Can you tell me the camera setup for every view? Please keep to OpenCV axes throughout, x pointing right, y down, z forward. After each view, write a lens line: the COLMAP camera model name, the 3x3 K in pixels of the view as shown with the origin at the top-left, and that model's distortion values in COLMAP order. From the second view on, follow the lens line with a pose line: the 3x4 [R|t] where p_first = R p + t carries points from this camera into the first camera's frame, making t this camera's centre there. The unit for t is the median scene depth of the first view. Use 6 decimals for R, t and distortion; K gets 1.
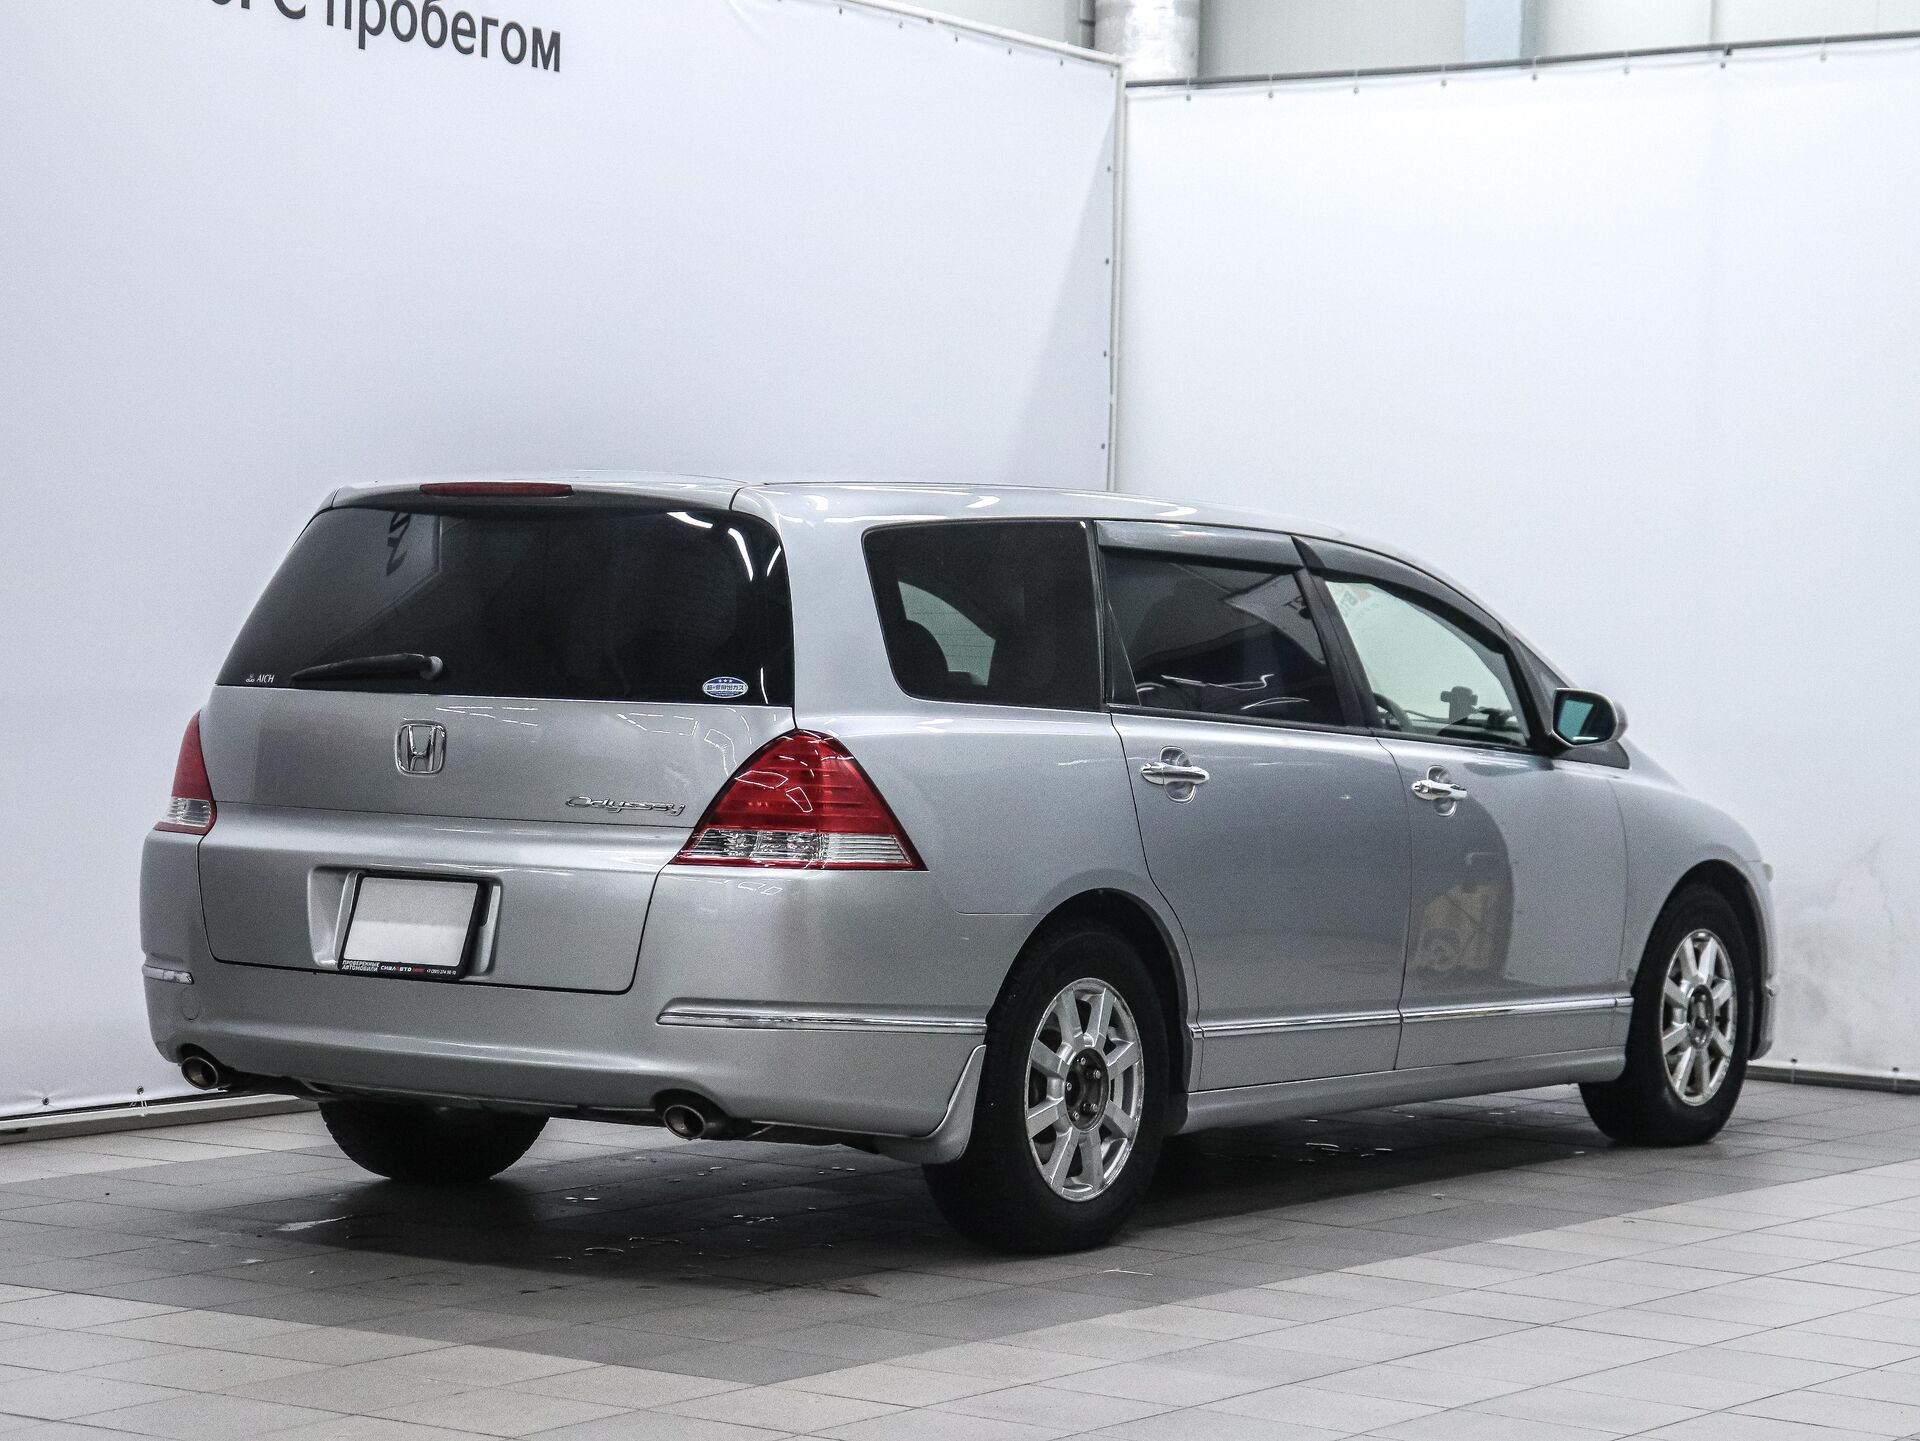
lens RADIAL K [[4528.5, 0, 956.8], [0, 4528.5, 711.9], [0, 0, 1]] dist [0.069113, 0.000000]
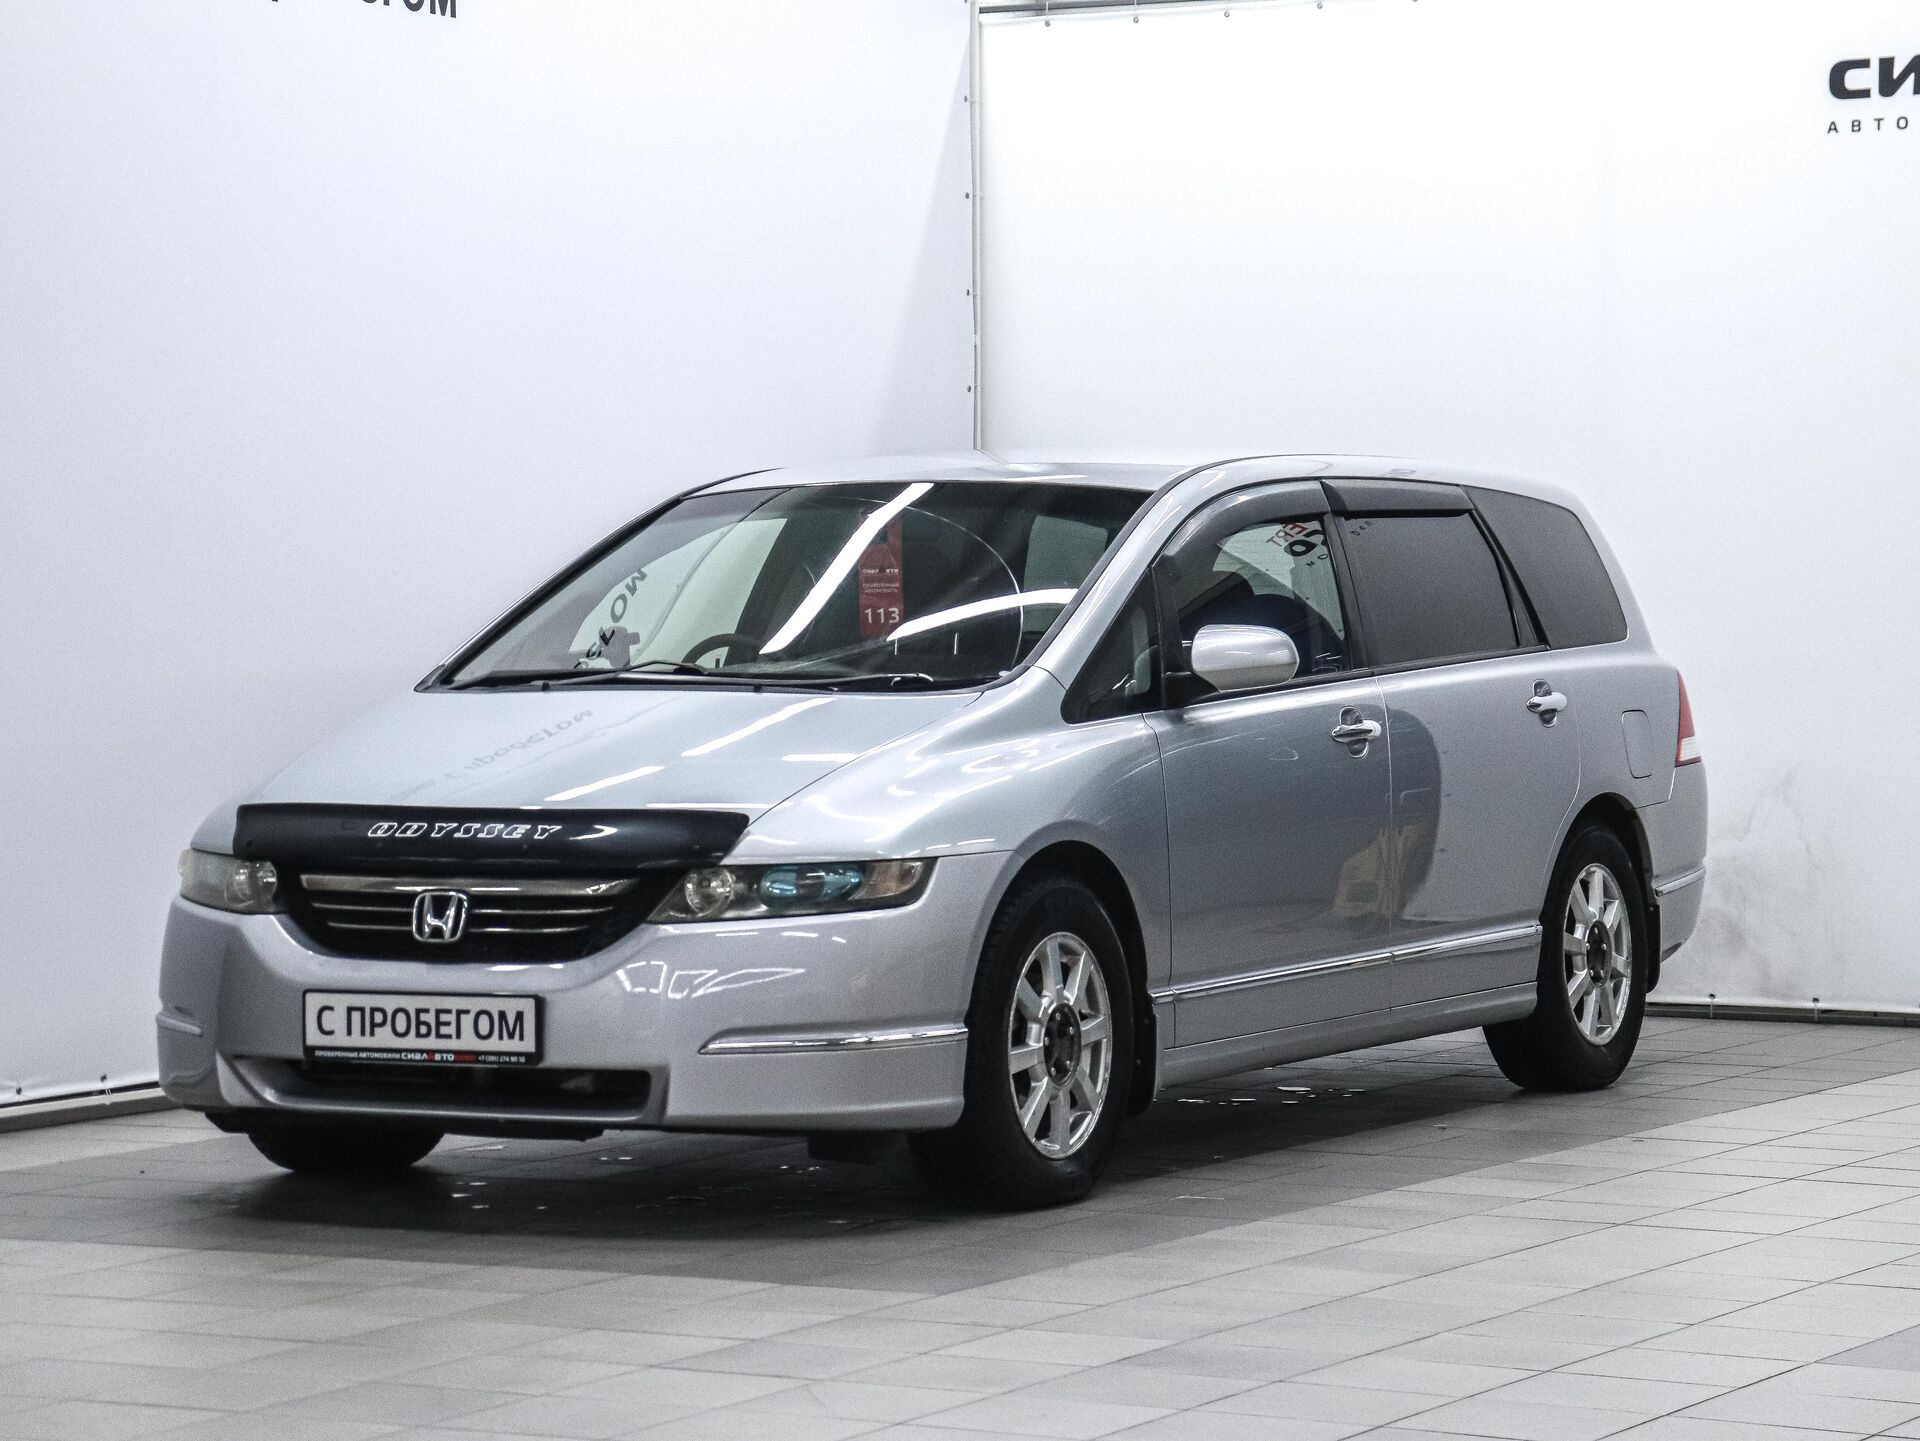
lens RADIAL K [[5498.7, 0, 957.0], [0, 5498.7, 729.6], [0, 0, 1]] dist [0.194489, 0.000000]
pose [[0.993241, -0.031753, 0.111642, -0.111982], [0.030773, 0.999471, 0.010484, 0.001553], [-0.111916, -0.006978, 0.993693, -0.174843]]
